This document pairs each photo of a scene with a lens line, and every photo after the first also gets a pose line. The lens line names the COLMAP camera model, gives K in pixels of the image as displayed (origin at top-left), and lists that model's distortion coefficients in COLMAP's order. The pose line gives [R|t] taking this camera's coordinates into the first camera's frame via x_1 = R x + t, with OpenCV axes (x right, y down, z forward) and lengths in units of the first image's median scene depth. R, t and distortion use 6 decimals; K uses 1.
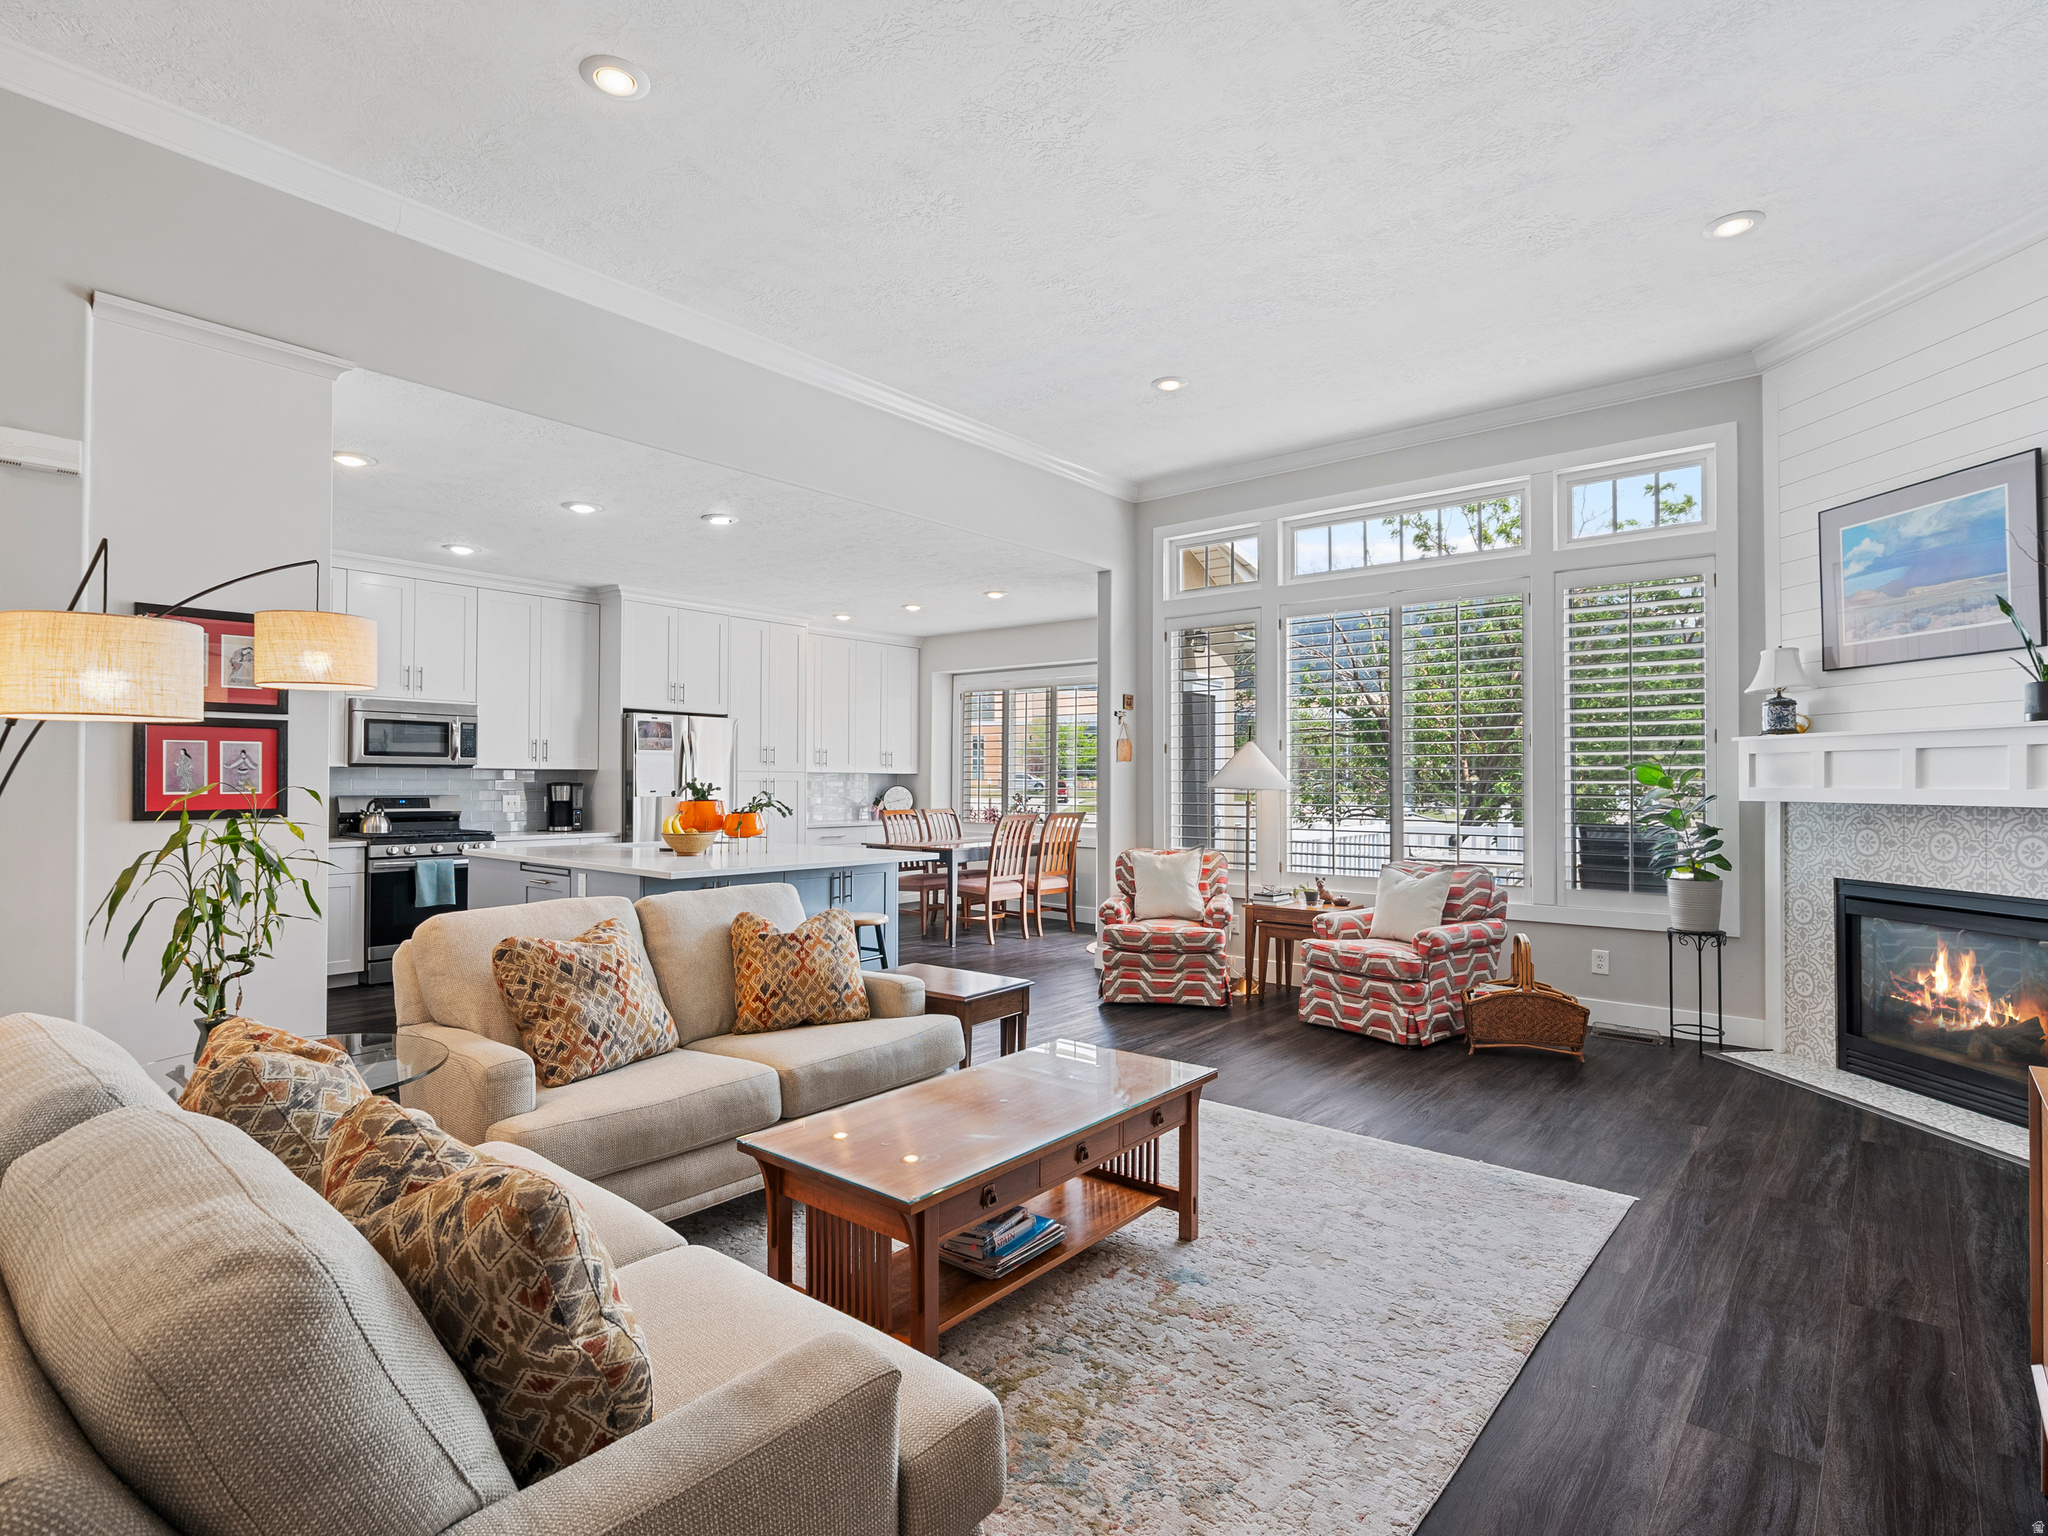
lens RADIAL K [[1050.3, 0, 1024.3], [0, 1050.3, 770.1], [0, 0, 1]] dist [0.000915, -0.000057]
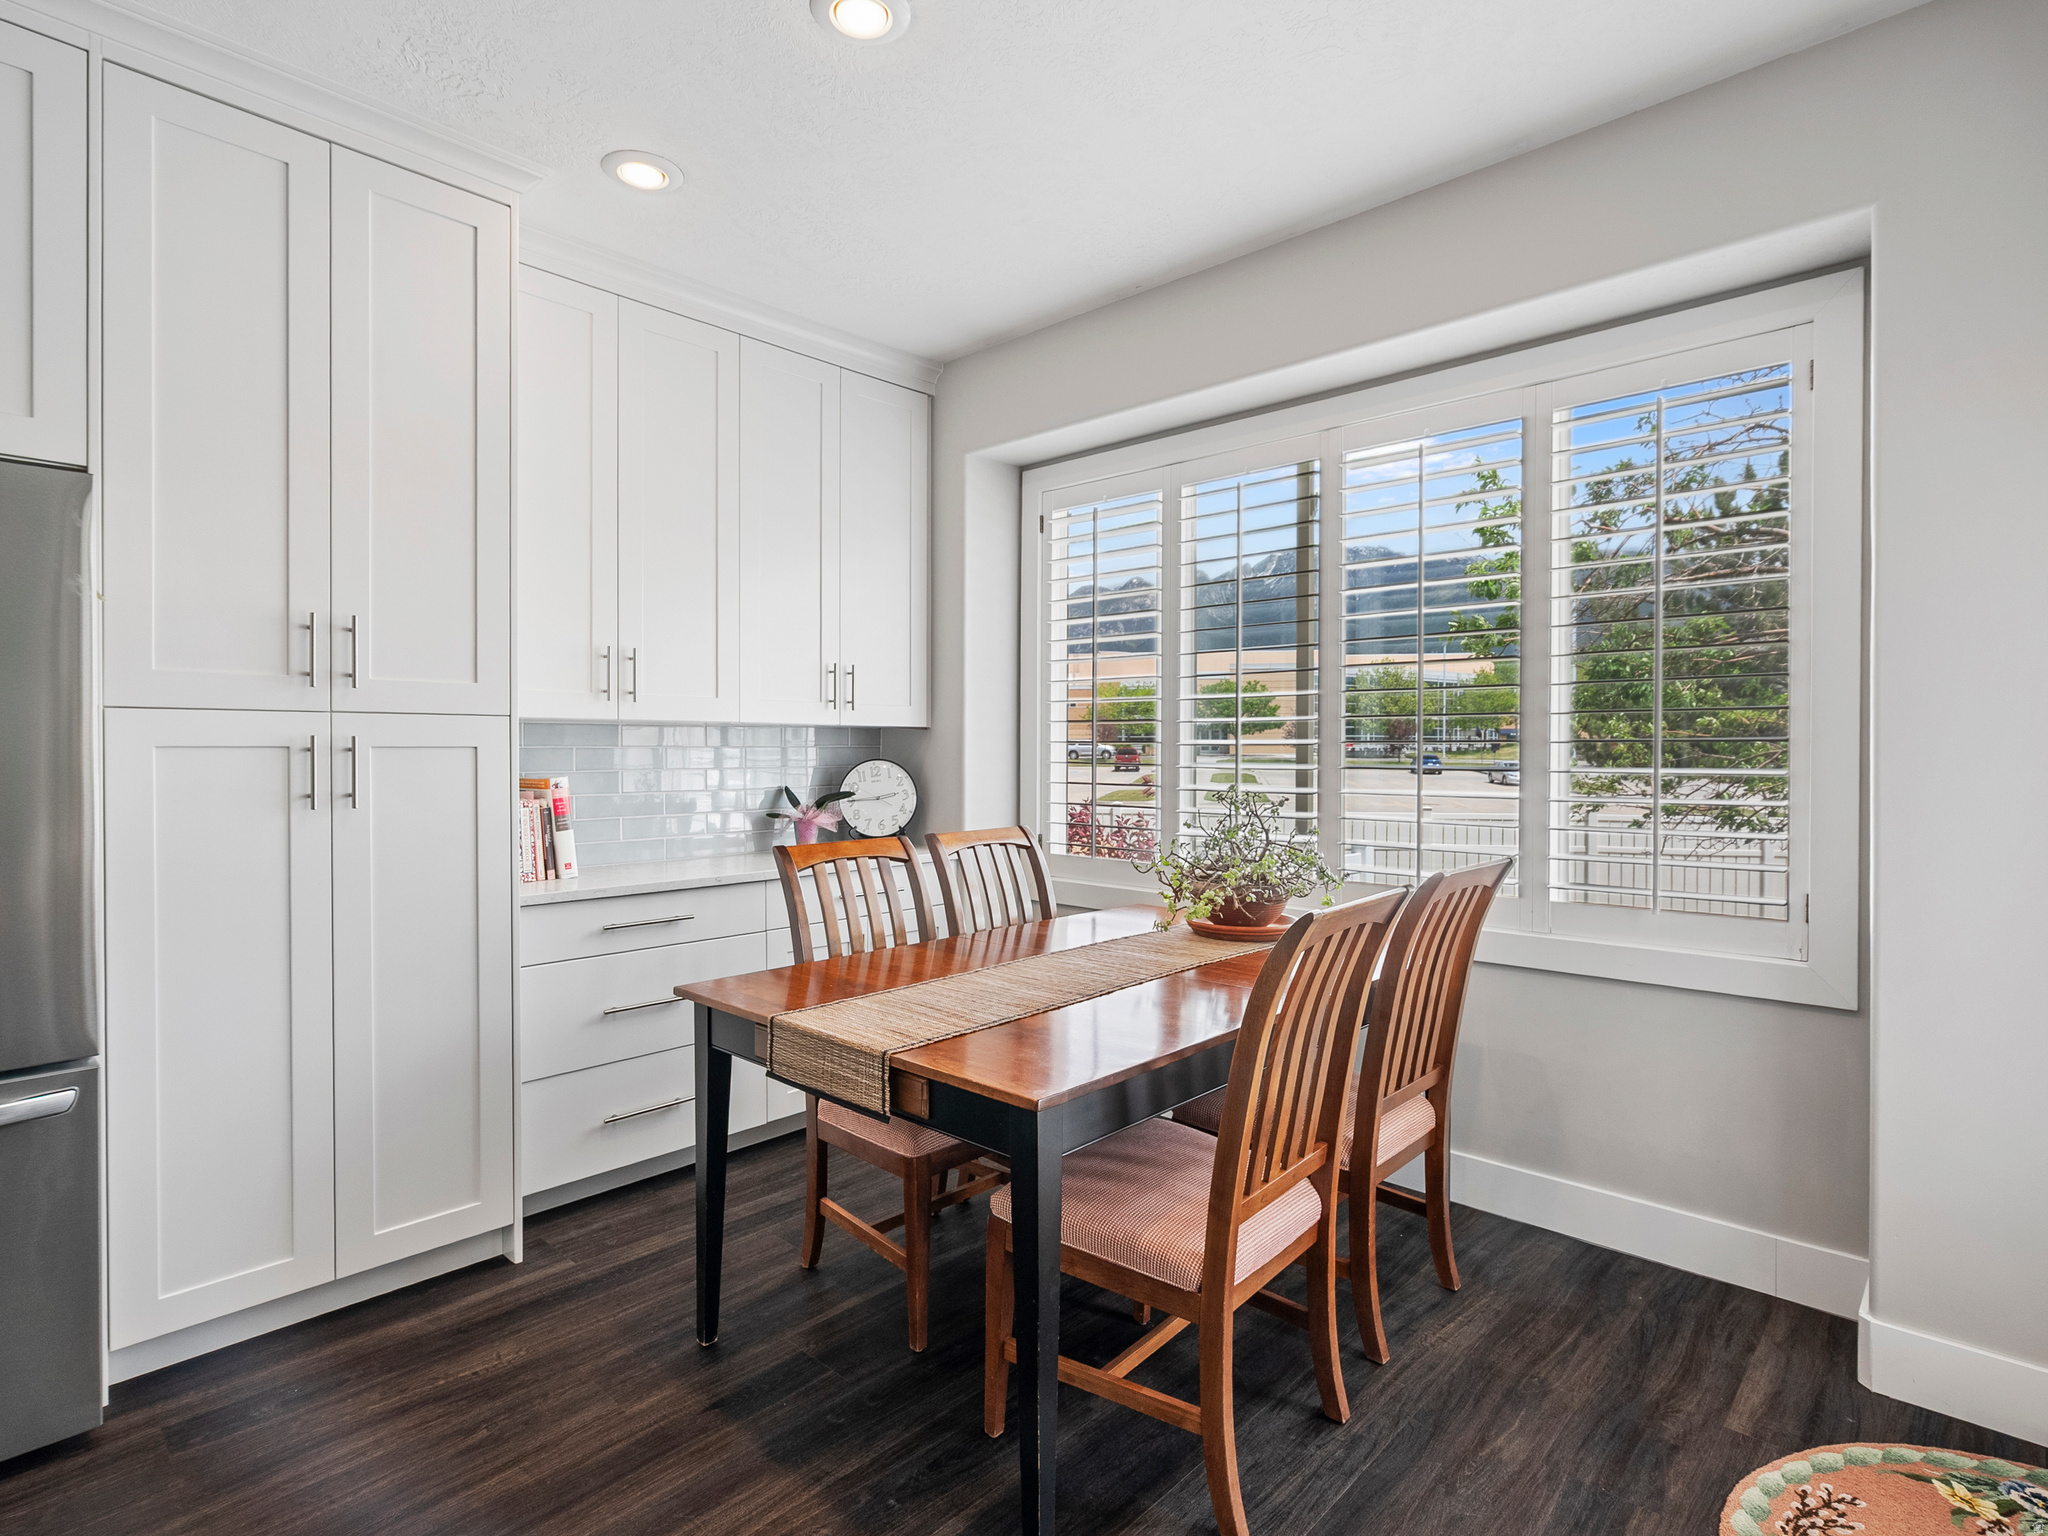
lens RADIAL K [[1050.3, 0, 1028.5], [0, 1050.3, 752.7], [0, 0, 1]] dist [0.000915, -0.000057]
pose [[0.998872, -0.001382, -0.047458, -0.063442], [0.002071, 0.999893, 0.014478, 0.009398], [0.047433, -0.014560, 0.998768, 0.829604]]
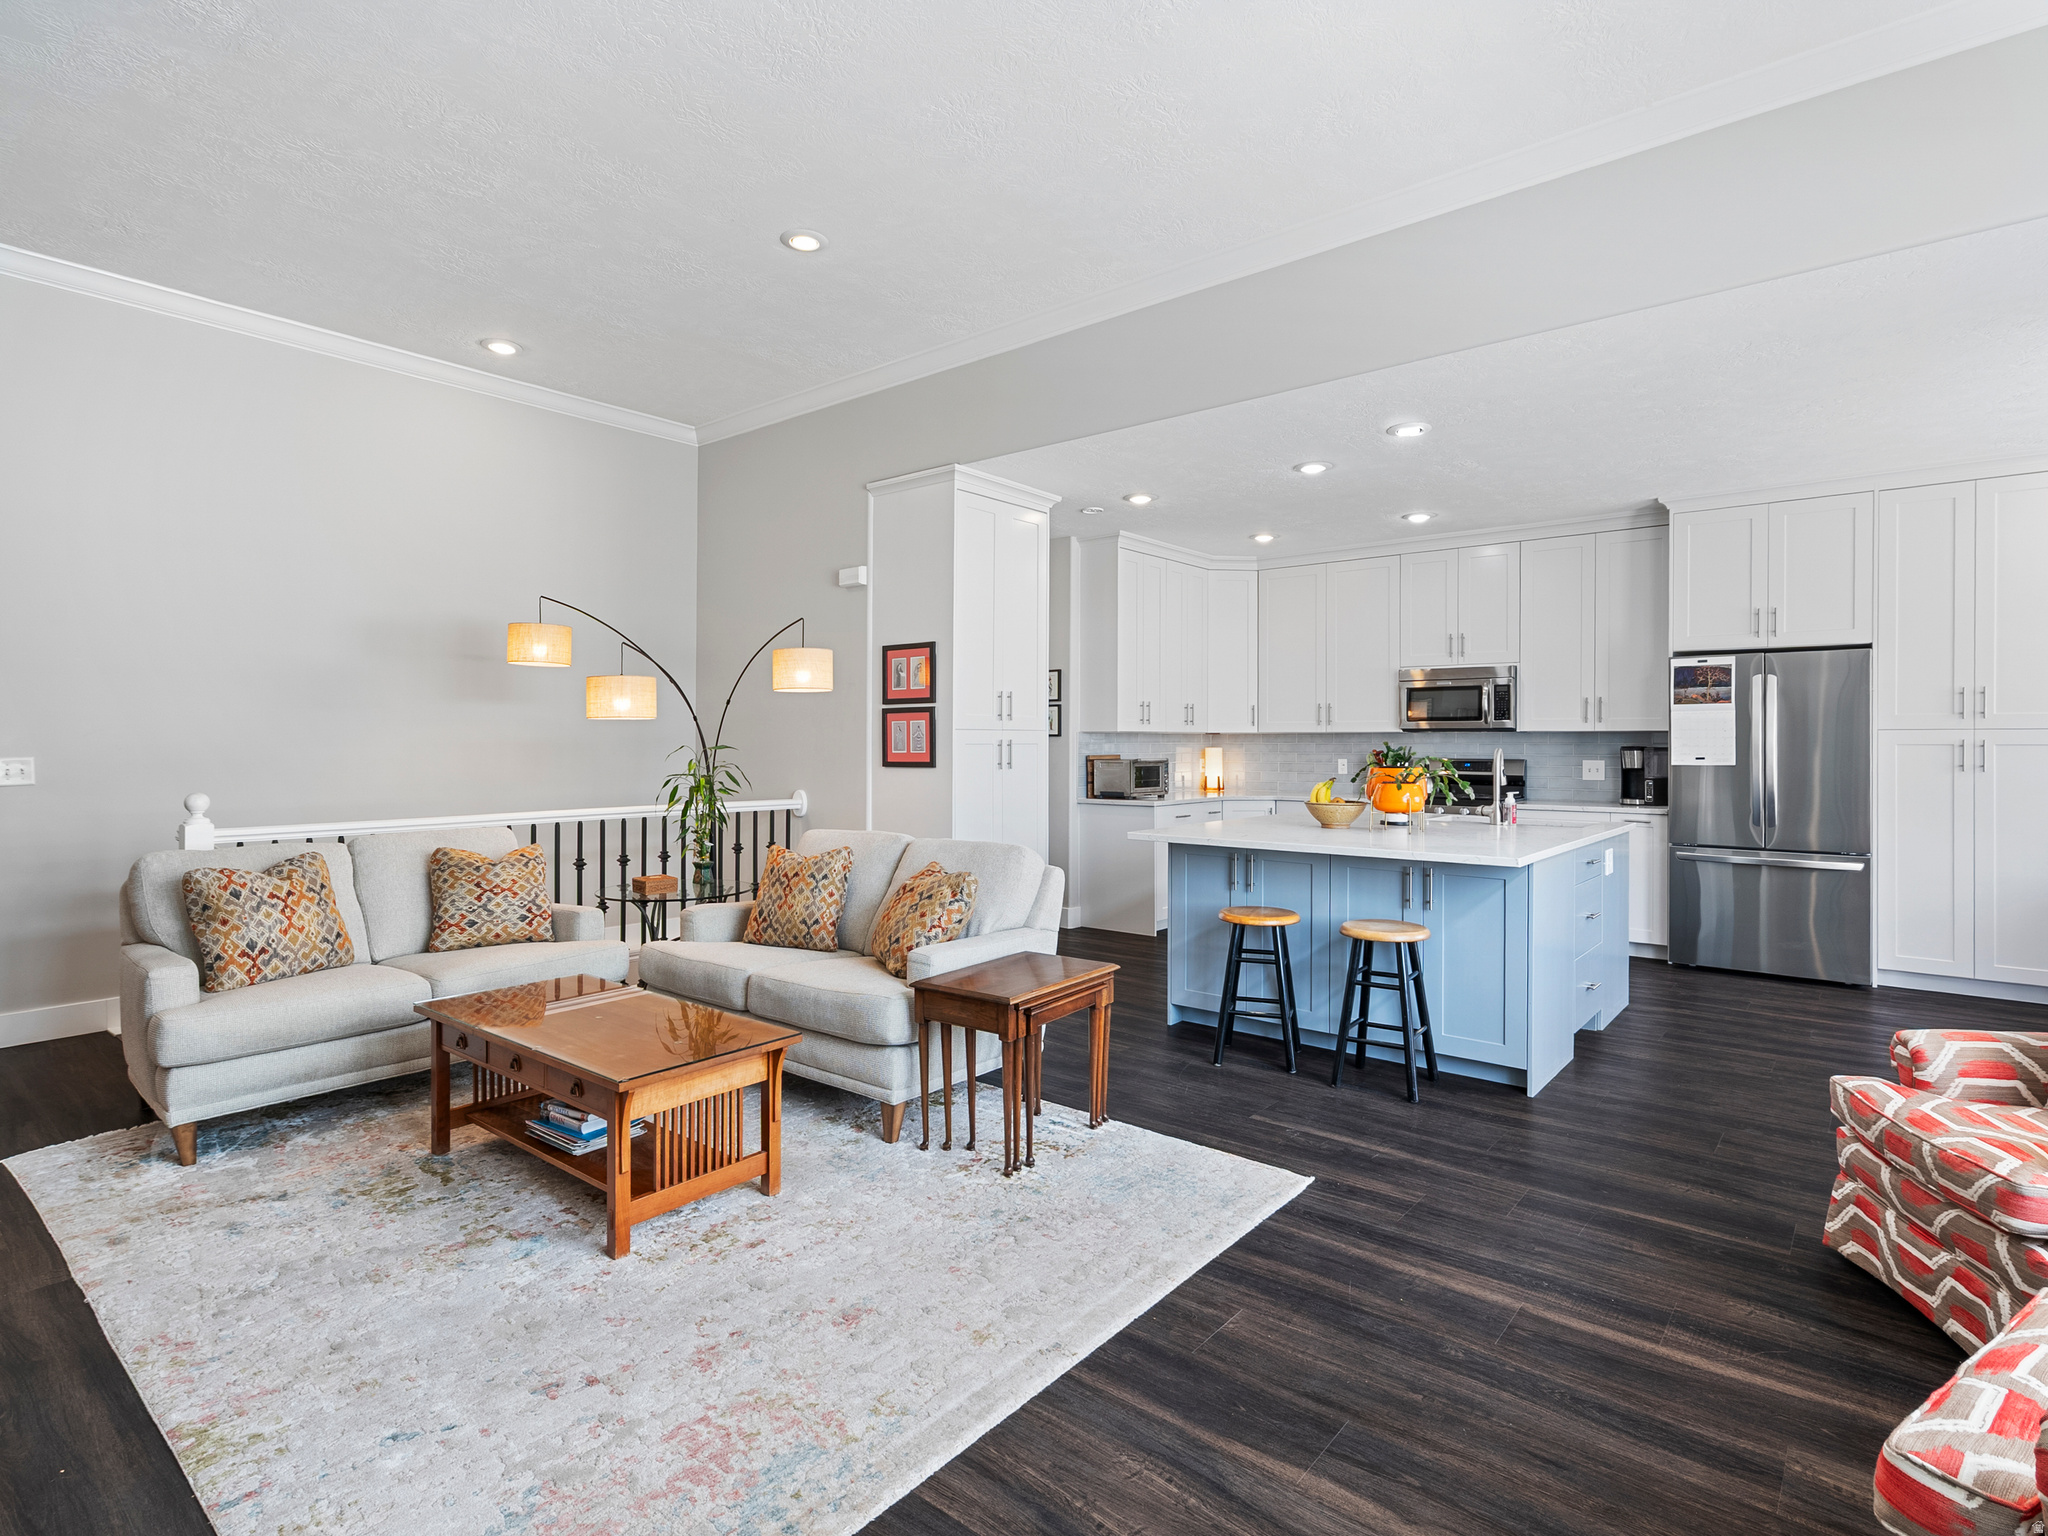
lens RADIAL K [[1050.3, 0, 1028.5], [0, 1050.3, 747.0], [0, 0, 1]] dist [0.000915, -0.000057]
pose [[0.002468, -0.000859, -0.999997, 0.395098], [0.009899, 0.999951, -0.000834, 0.007646], [0.999948, -0.009897, 0.002476, 0.509914]]
